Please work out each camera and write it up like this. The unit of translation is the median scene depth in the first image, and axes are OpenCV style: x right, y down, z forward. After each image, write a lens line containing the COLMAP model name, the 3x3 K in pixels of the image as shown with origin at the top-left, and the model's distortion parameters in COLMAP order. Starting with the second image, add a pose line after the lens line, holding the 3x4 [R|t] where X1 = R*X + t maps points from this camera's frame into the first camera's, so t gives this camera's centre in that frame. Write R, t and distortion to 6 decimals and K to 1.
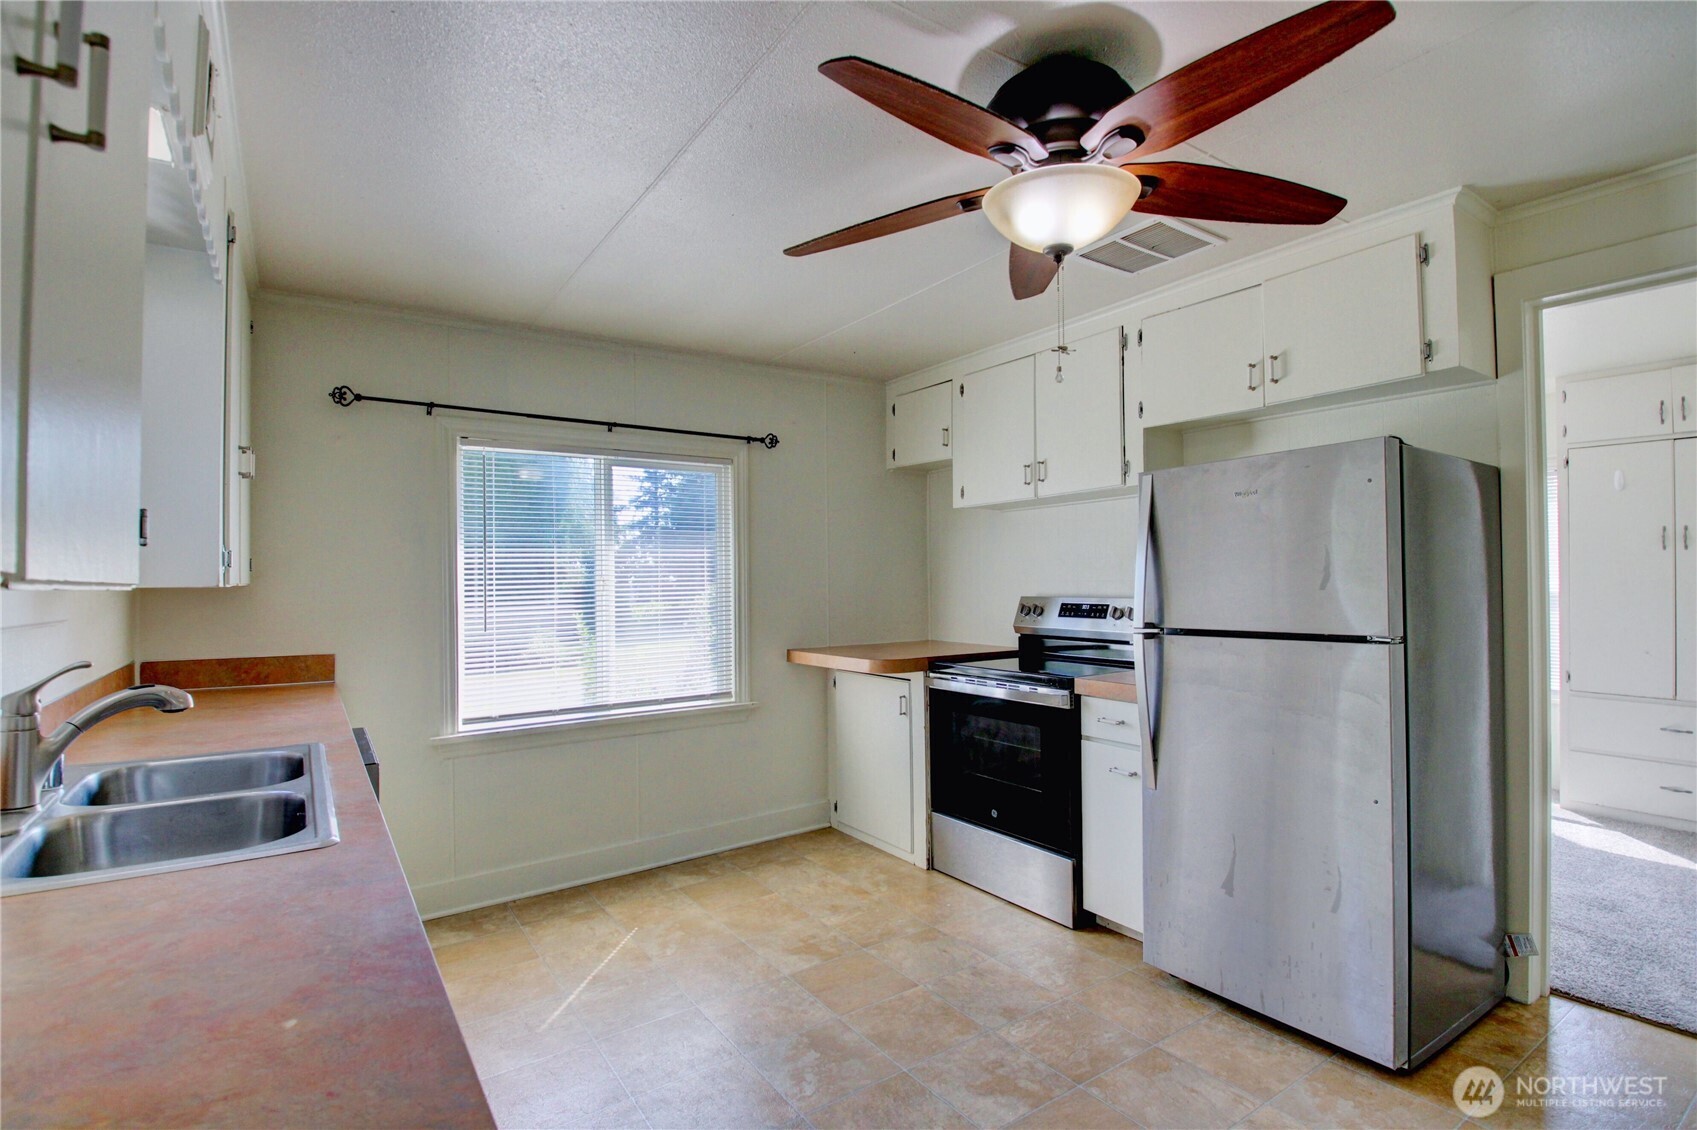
lens RADIAL K [[794.2, 0, 840.5], [0, 794.2, 566.9], [0, 0, 1]] dist [0.001352, -0.013530]
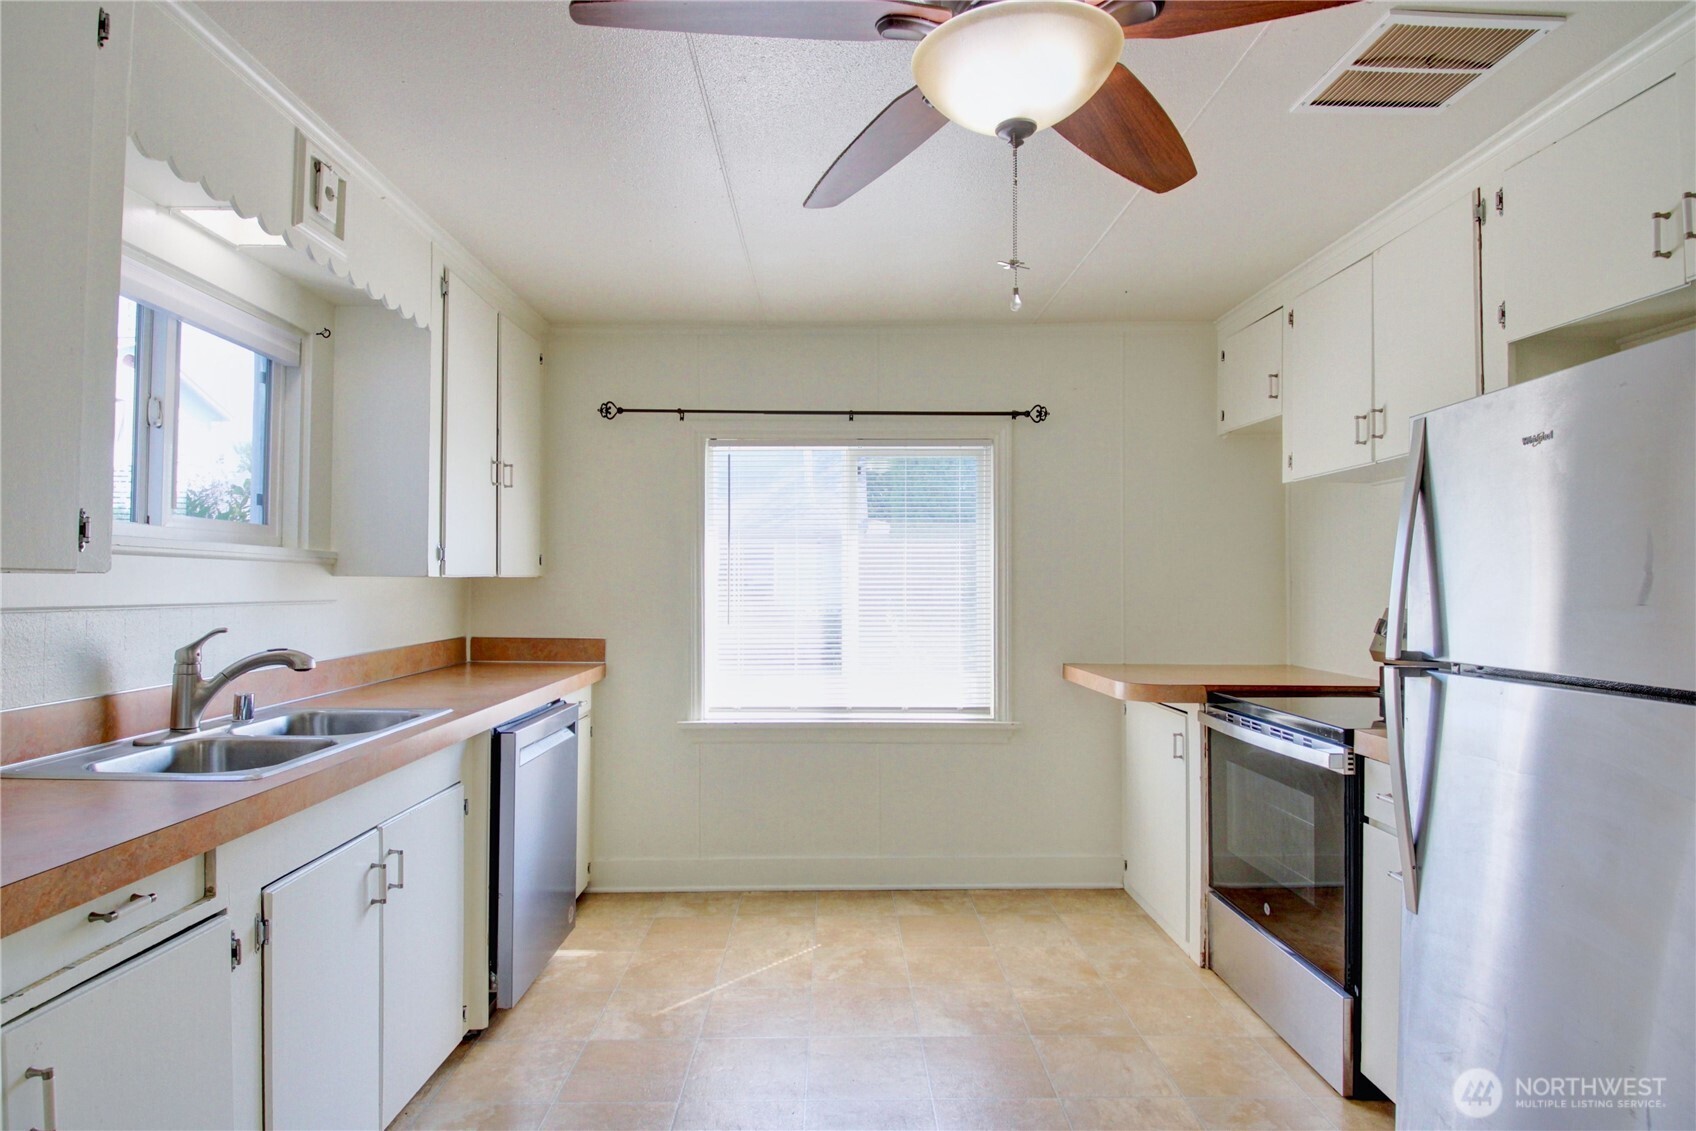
lens RADIAL K [[890.2, 0, 833.4], [0, 890.2, 570.3], [0, 0, 1]] dist [0.001057, -0.009923]
pose [[0.828674, 0.007779, -0.559677, 0.322308], [-0.003943, 0.999960, 0.008061, 0.000250], [0.559717, -0.004473, 0.828671, 0.120707]]
